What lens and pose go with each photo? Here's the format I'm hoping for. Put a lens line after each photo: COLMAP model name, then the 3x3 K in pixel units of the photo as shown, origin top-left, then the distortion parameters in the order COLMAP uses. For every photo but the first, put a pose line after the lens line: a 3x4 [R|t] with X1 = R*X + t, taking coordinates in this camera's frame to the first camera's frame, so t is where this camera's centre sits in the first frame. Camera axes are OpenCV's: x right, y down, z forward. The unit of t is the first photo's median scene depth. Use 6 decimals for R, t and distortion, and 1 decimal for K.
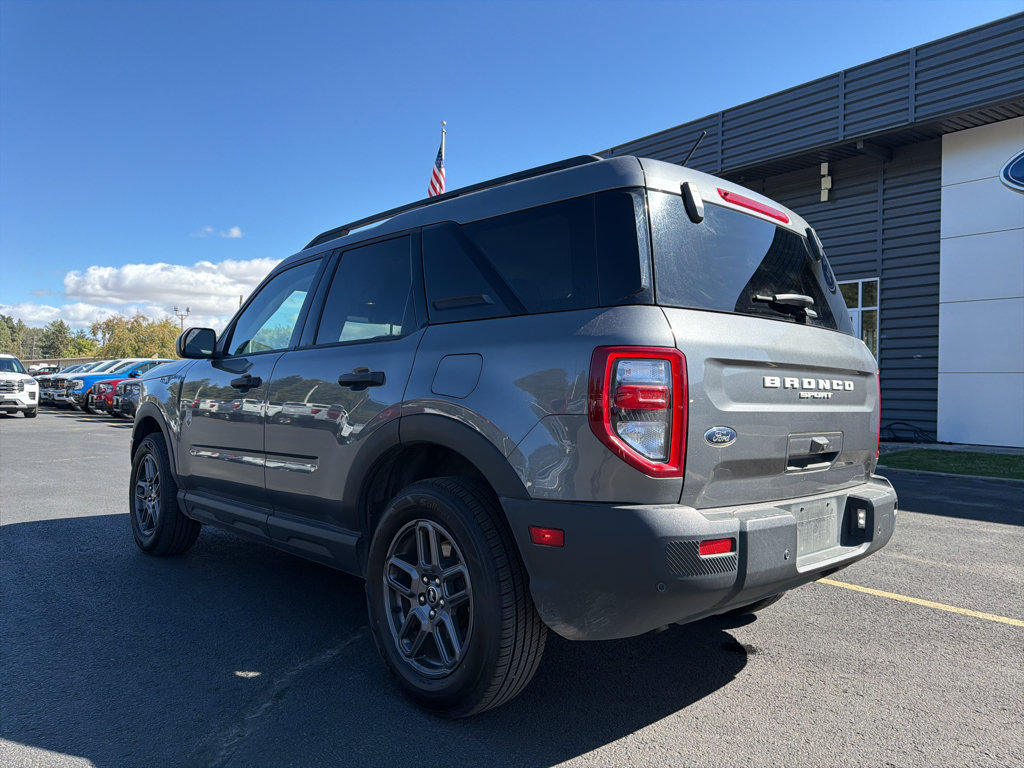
lens RADIAL K [[718.6, 0, 512.0], [0, 718.6, 384.0], [0, 0, 1]] dist [0.050883, -0.049263]
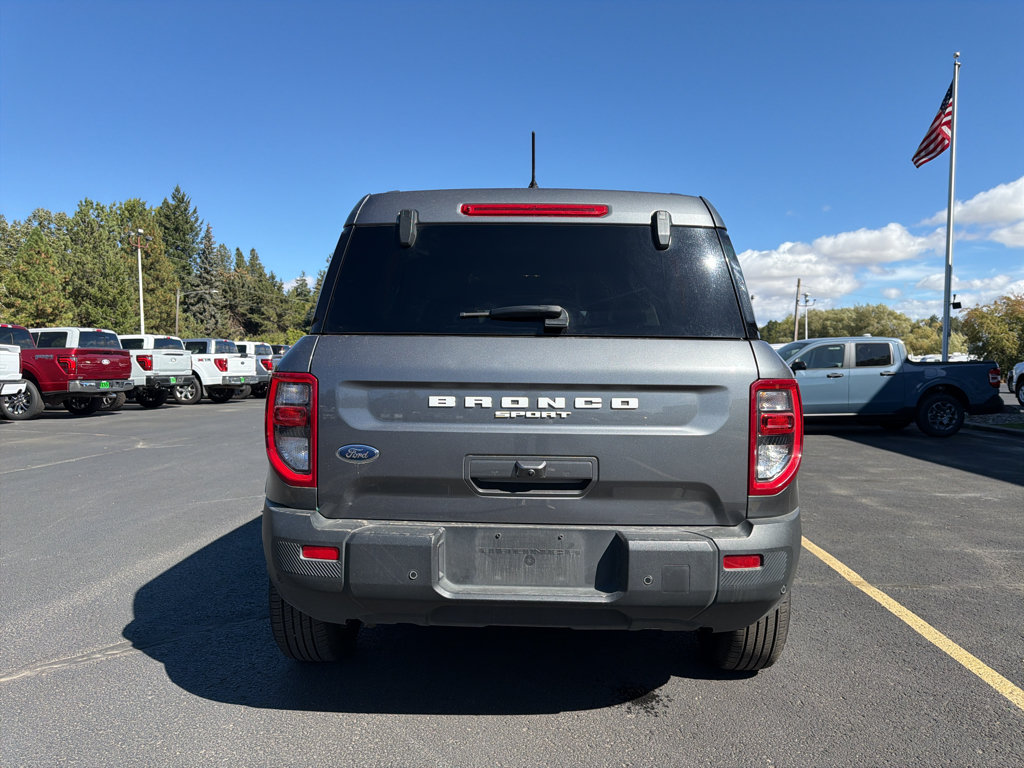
lens RADIAL K [[717.9, 0, 508.7], [0, 717.9, 385.3], [0, 0, 1]] dist [0.060495, -0.062756]
pose [[0.718807, -0.000094, -0.695210, 1.008240], [0.016426, 0.999723, 0.016848, -0.036582], [0.695016, -0.023530, 0.718609, 0.328251]]
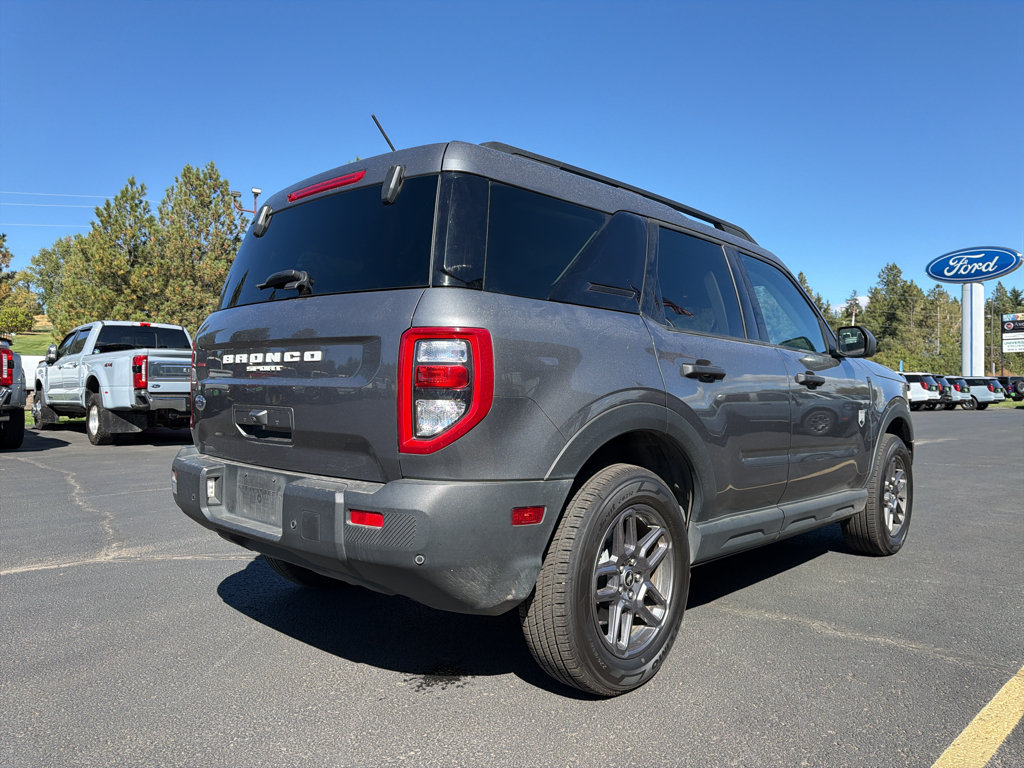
lens RADIAL K [[718.6, 0, 512.0], [0, 718.6, 384.0], [0, 0, 1]] dist [0.050883, -0.049263]
pose [[0.078619, -0.025871, -0.996569, 1.440029], [0.000266, 0.999664, -0.025930, 0.062285], [0.996905, 0.001774, 0.078599, 1.248074]]
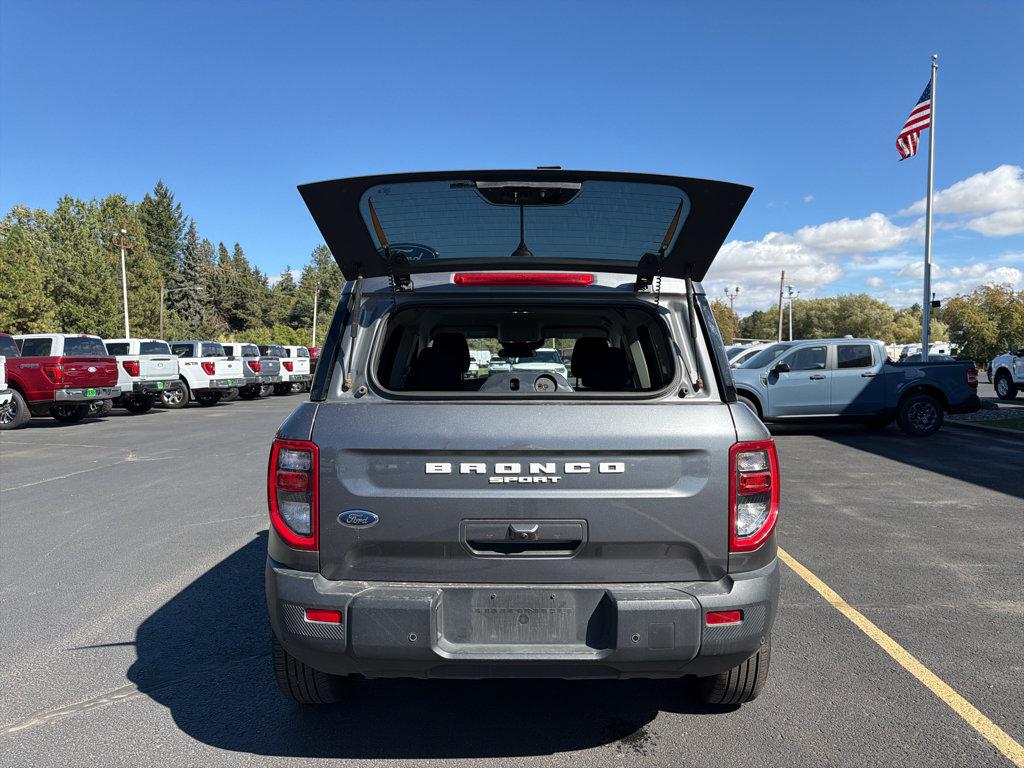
lens RADIAL K [[718.6, 0, 512.0], [0, 718.6, 384.0], [0, 0, 1]] dist [0.050883, -0.049263]
pose [[0.733140, -0.002800, -0.680072, 1.036112], [0.028286, 0.999252, 0.026379, -0.134161], [0.679490, -0.038576, 0.732670, 0.294763]]
